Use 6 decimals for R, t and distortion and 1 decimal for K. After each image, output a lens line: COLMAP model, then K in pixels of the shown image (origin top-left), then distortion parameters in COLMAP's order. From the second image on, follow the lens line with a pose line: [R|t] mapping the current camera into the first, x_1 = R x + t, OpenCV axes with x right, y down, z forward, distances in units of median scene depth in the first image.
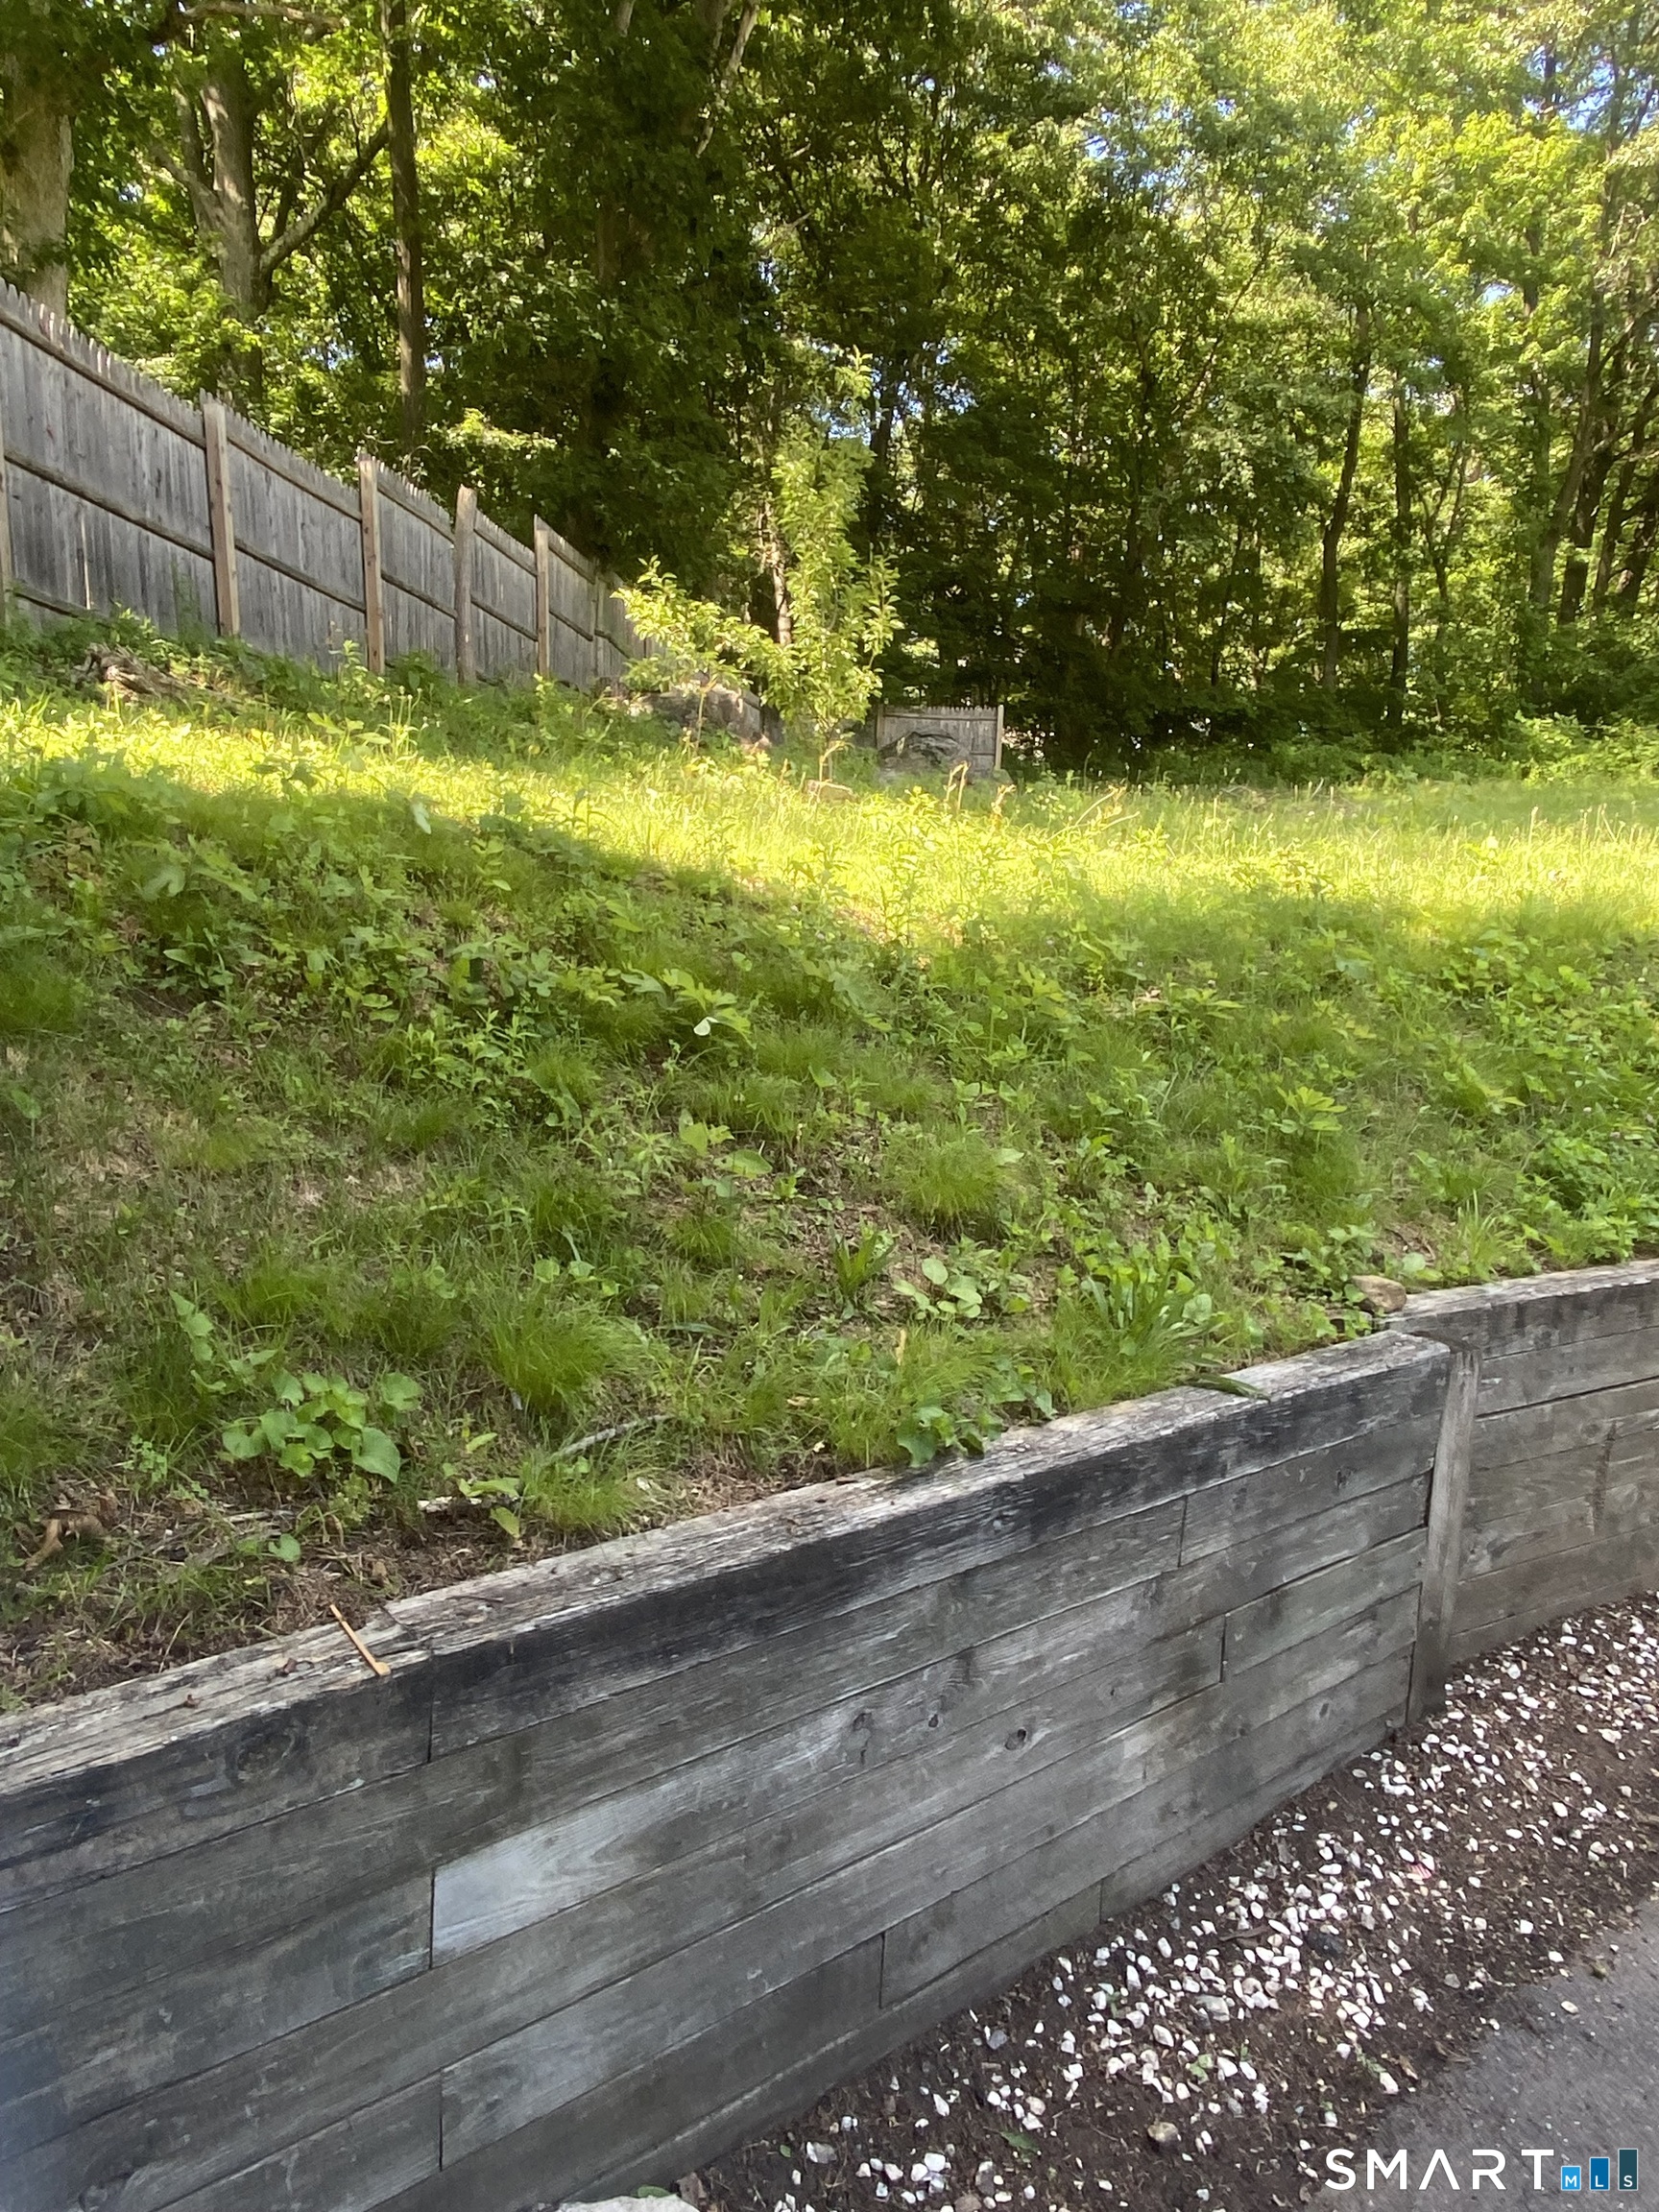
lens RADIAL K [[1567.1, 0, 822.9], [0, 1567.1, 1114.1], [0, 0, 1]] dist [0.078814, -0.092074]
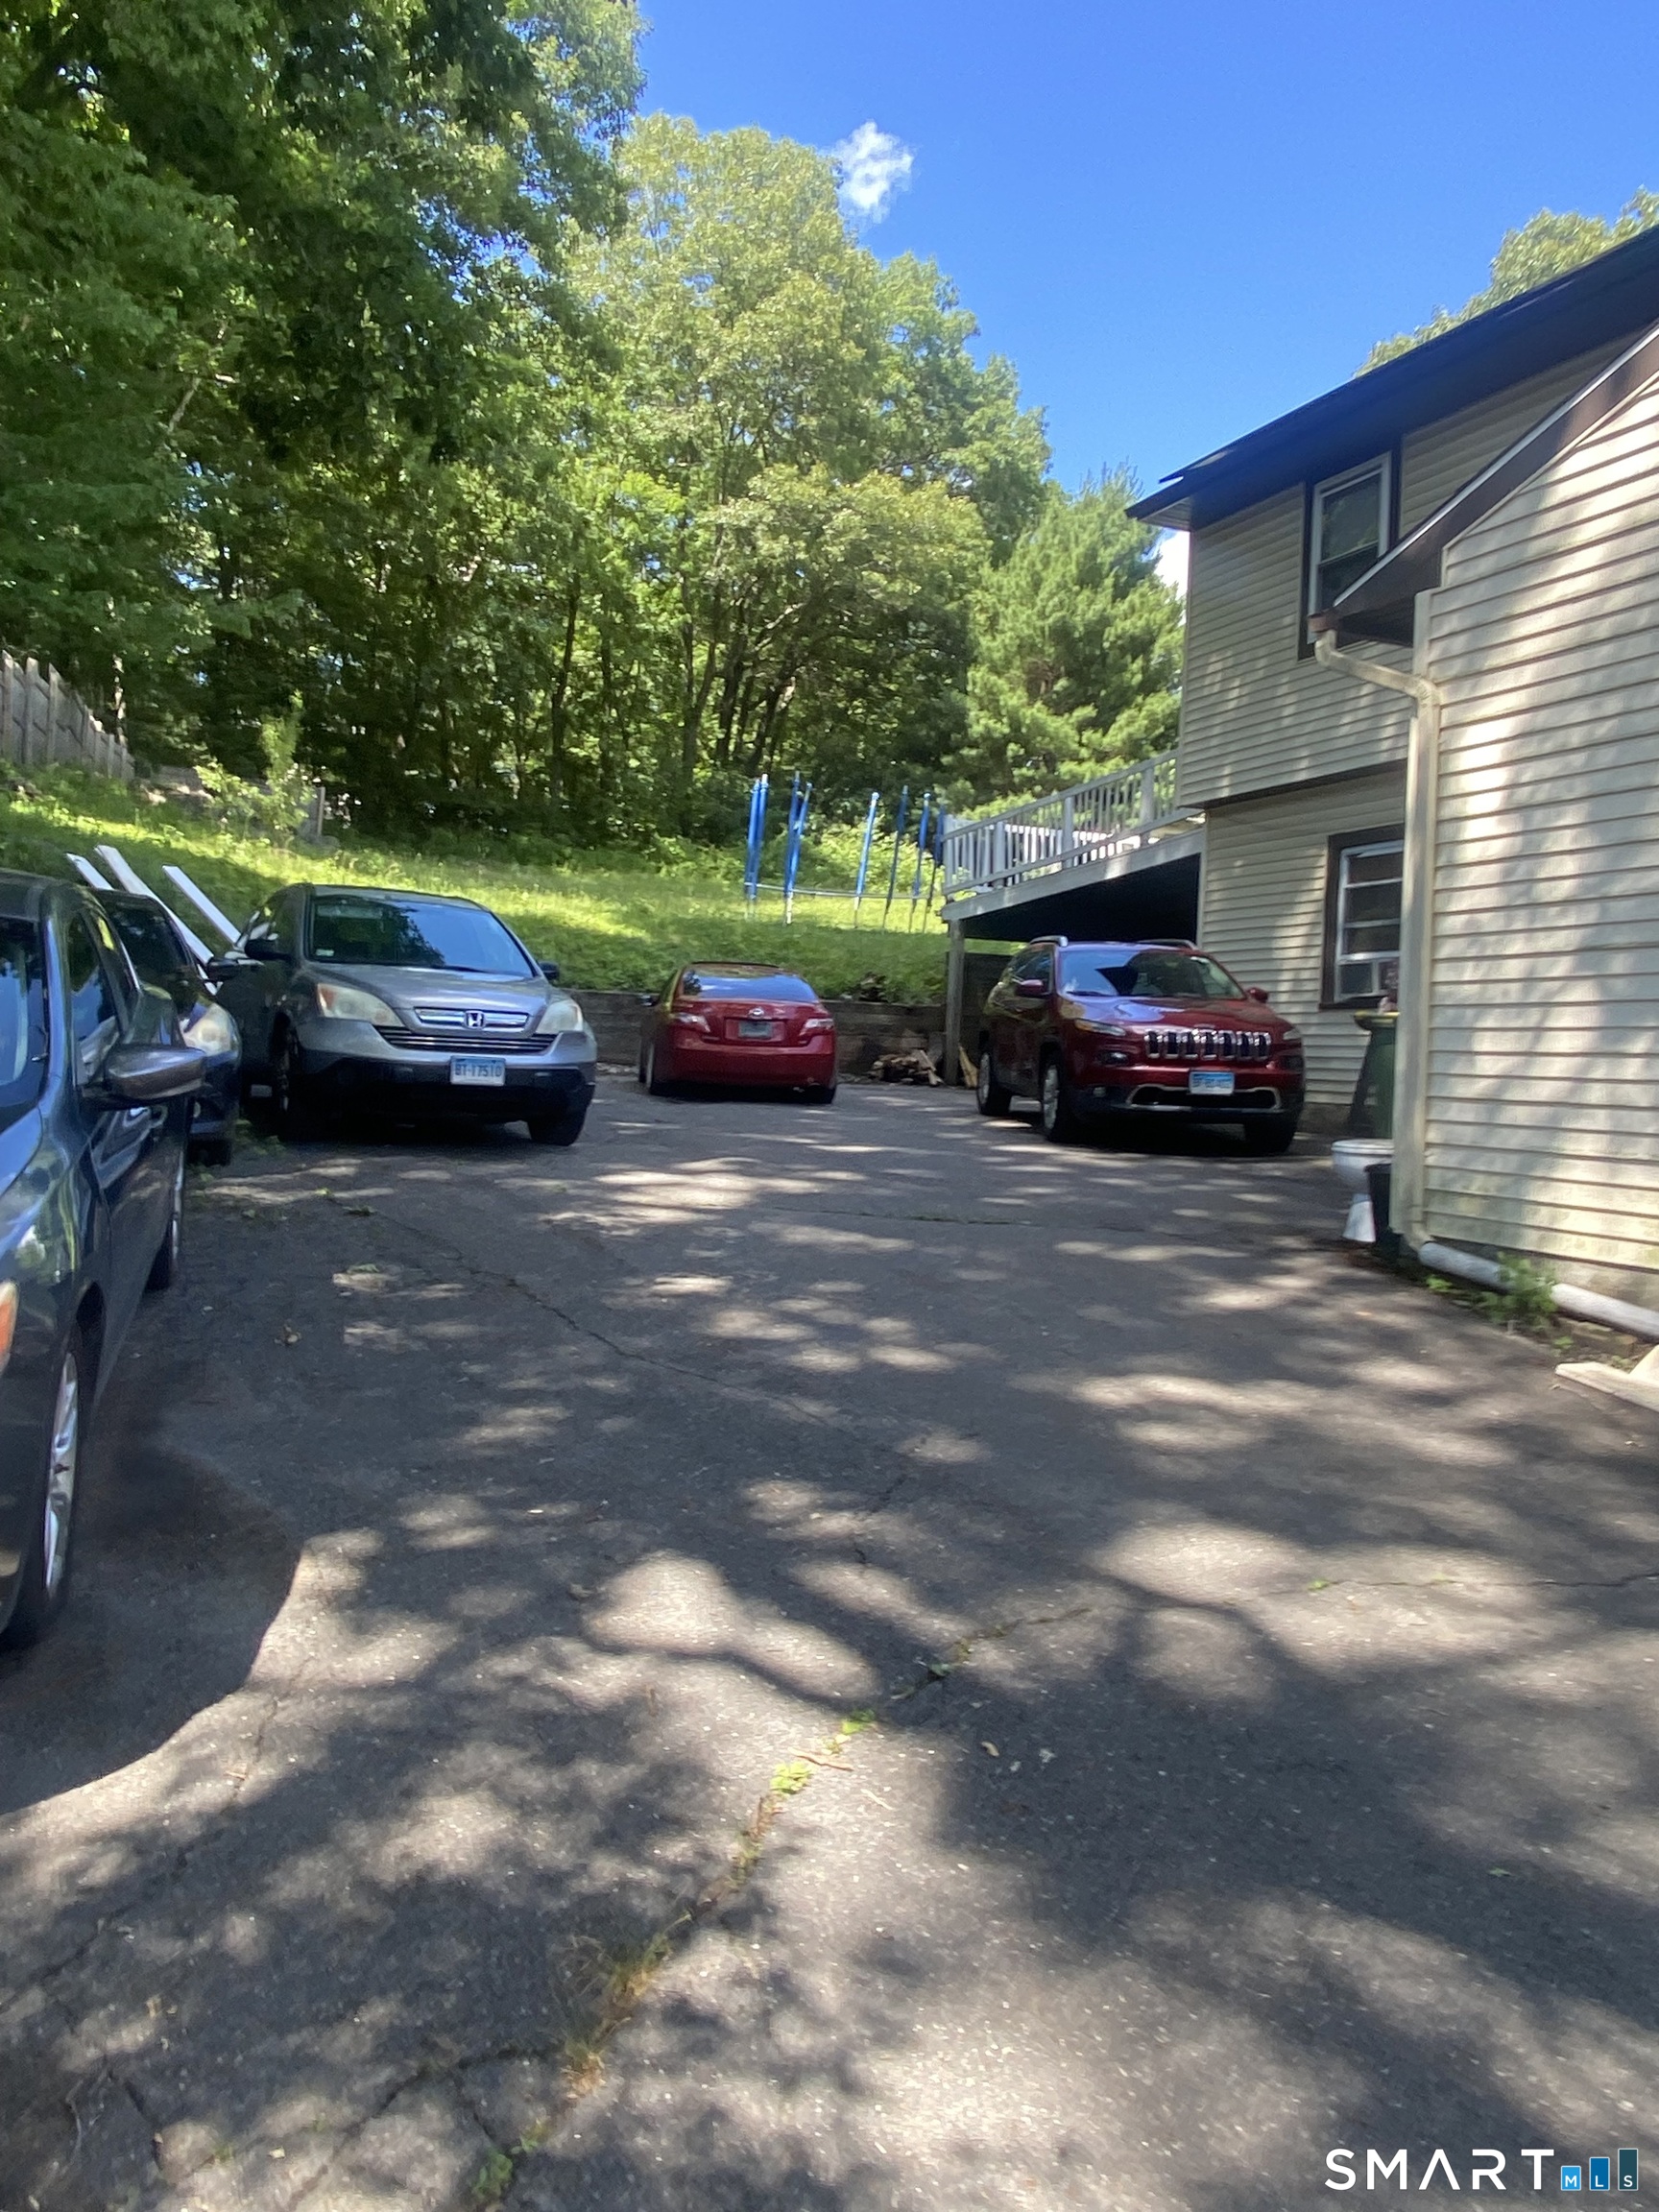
lens RADIAL K [[1594.7, 0, 802.8], [0, 1594.7, 1063.6], [0, 0, 1]] dist [0.049134, -0.001811]
pose [[0.909787, 0.038399, 0.413295, -0.092286], [-0.009384, 0.997360, -0.072008, 0.100477], [-0.414969, 0.061634, 0.907745, -0.538102]]
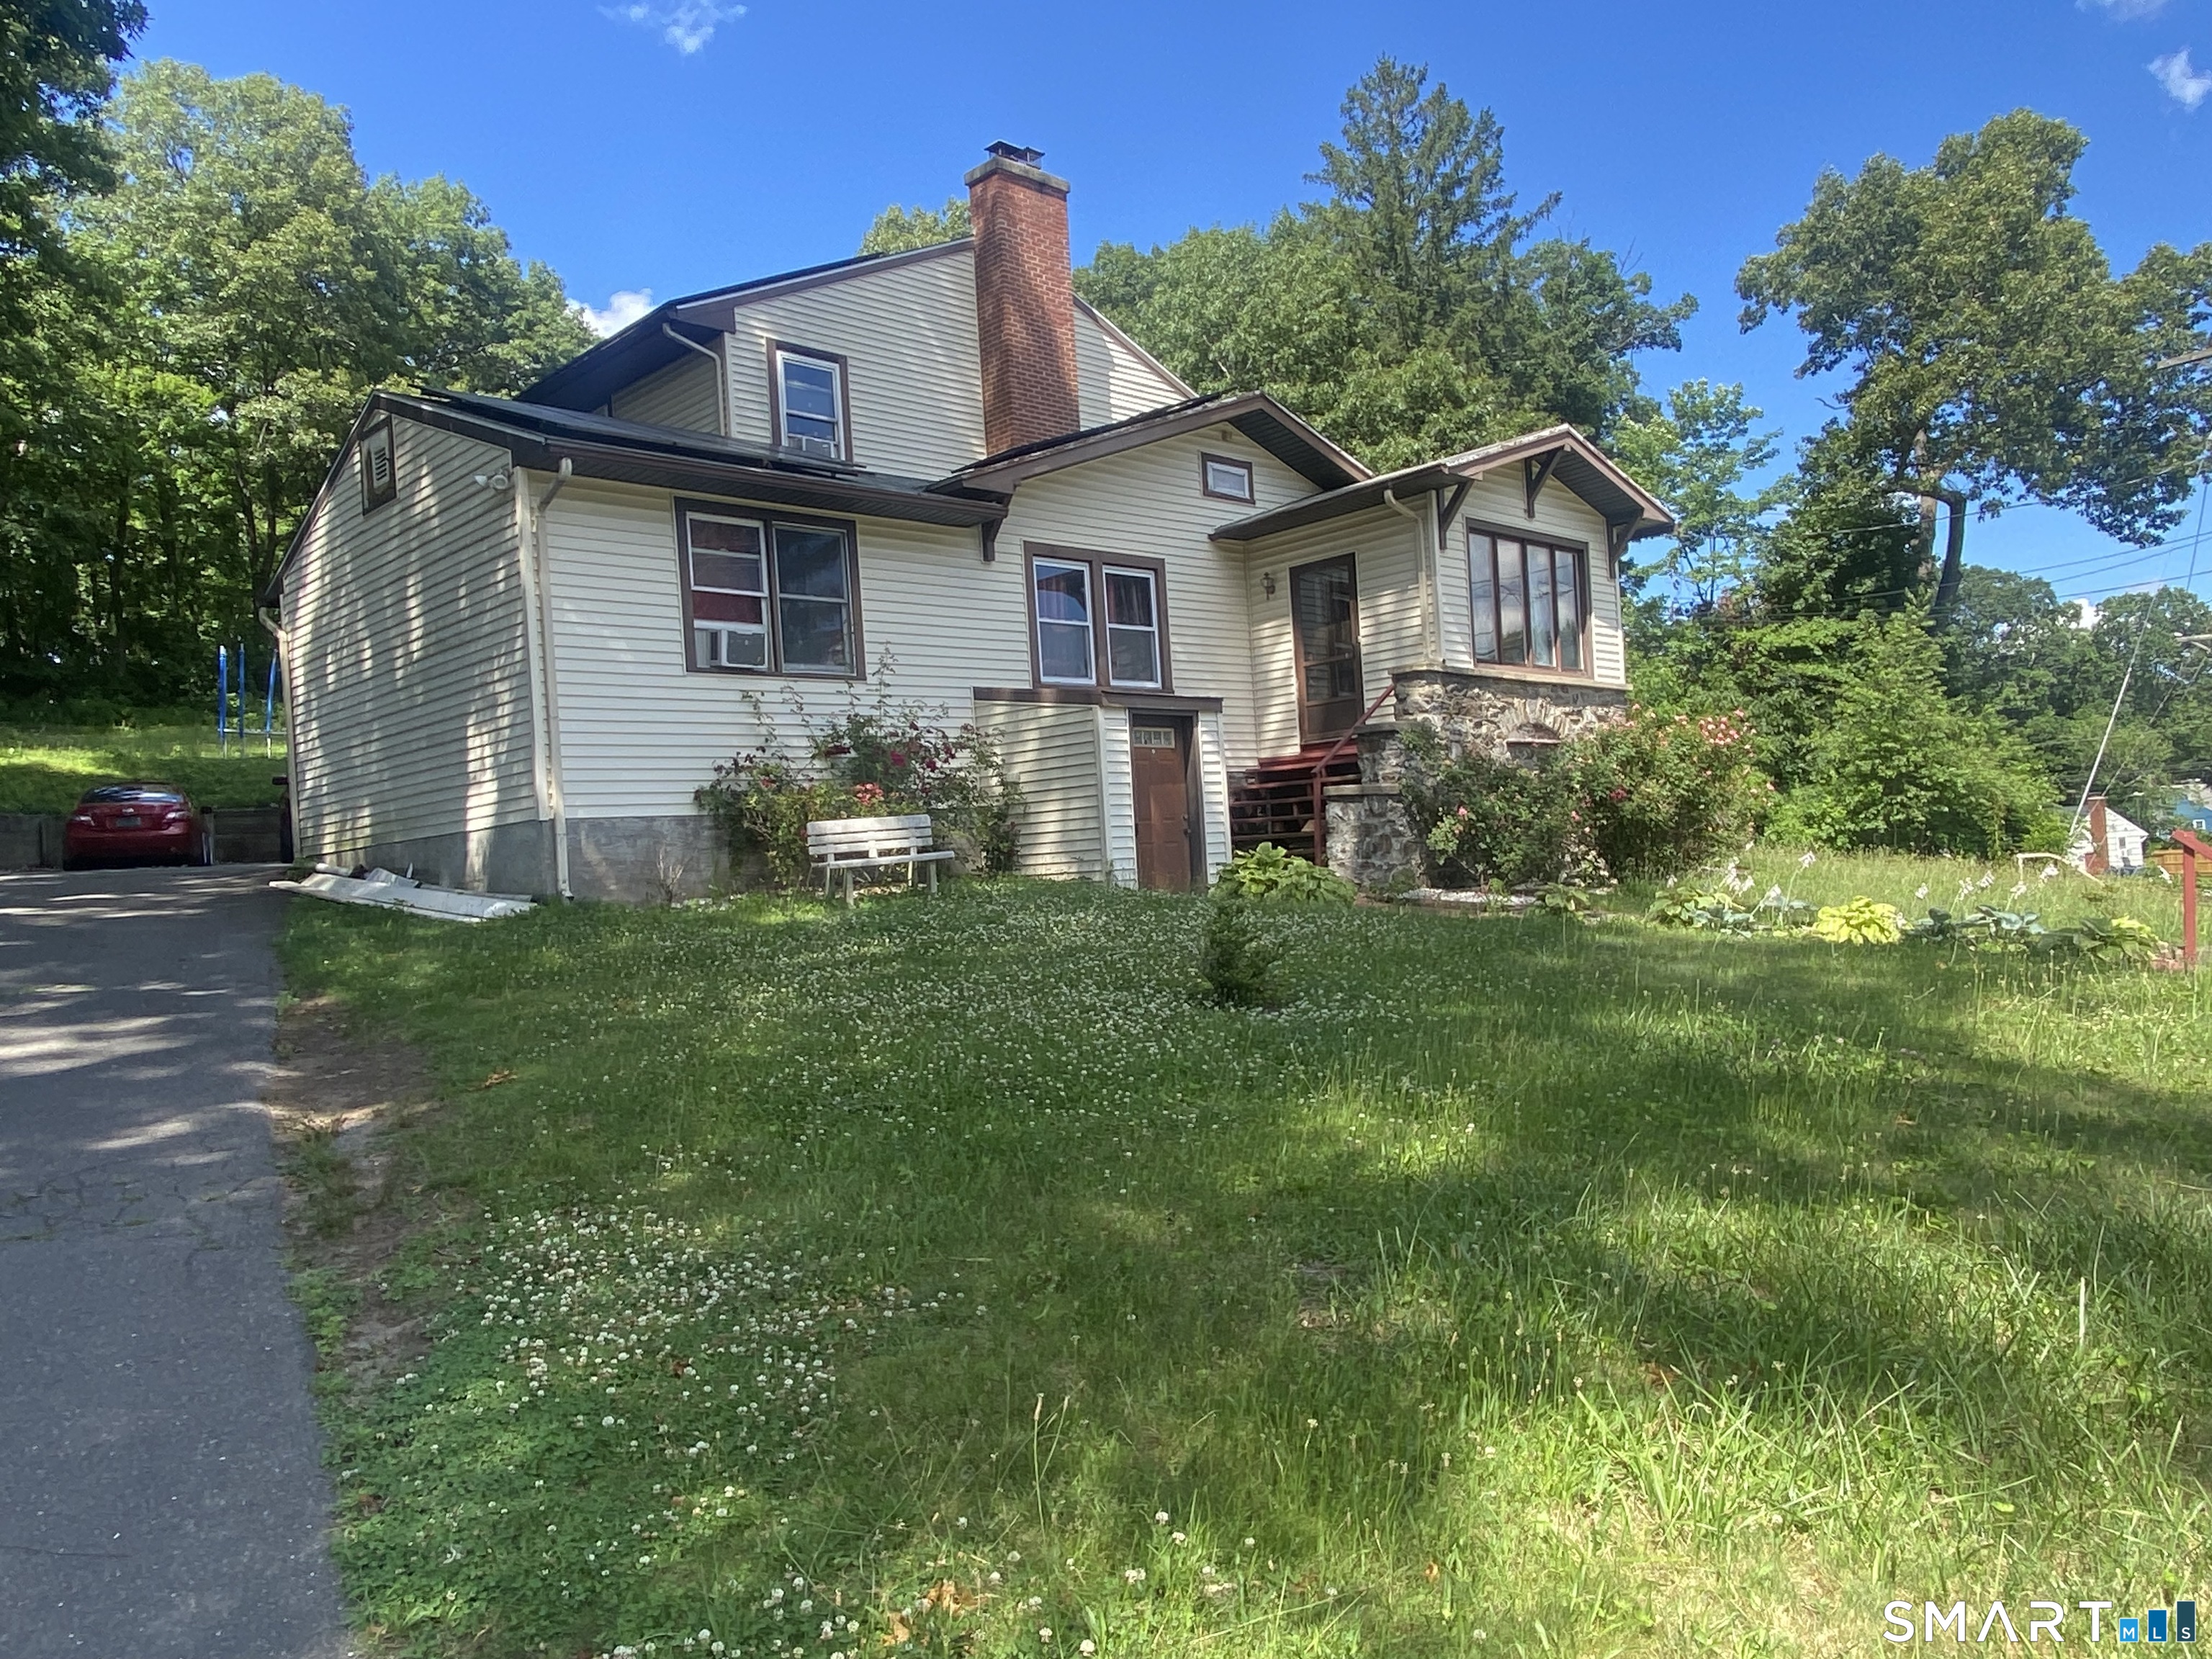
lens RADIAL K [[1567.1, 0, 1115.1], [0, 1567.1, 847.2], [0, 0, 1]] dist [0.078814, -0.092074]
pose [[0.720291, -0.029137, 0.693059, -0.093828], [0.113579, 0.990587, -0.076396, 0.188310], [-0.684310, 0.133745, 0.716821, -1.009808]]
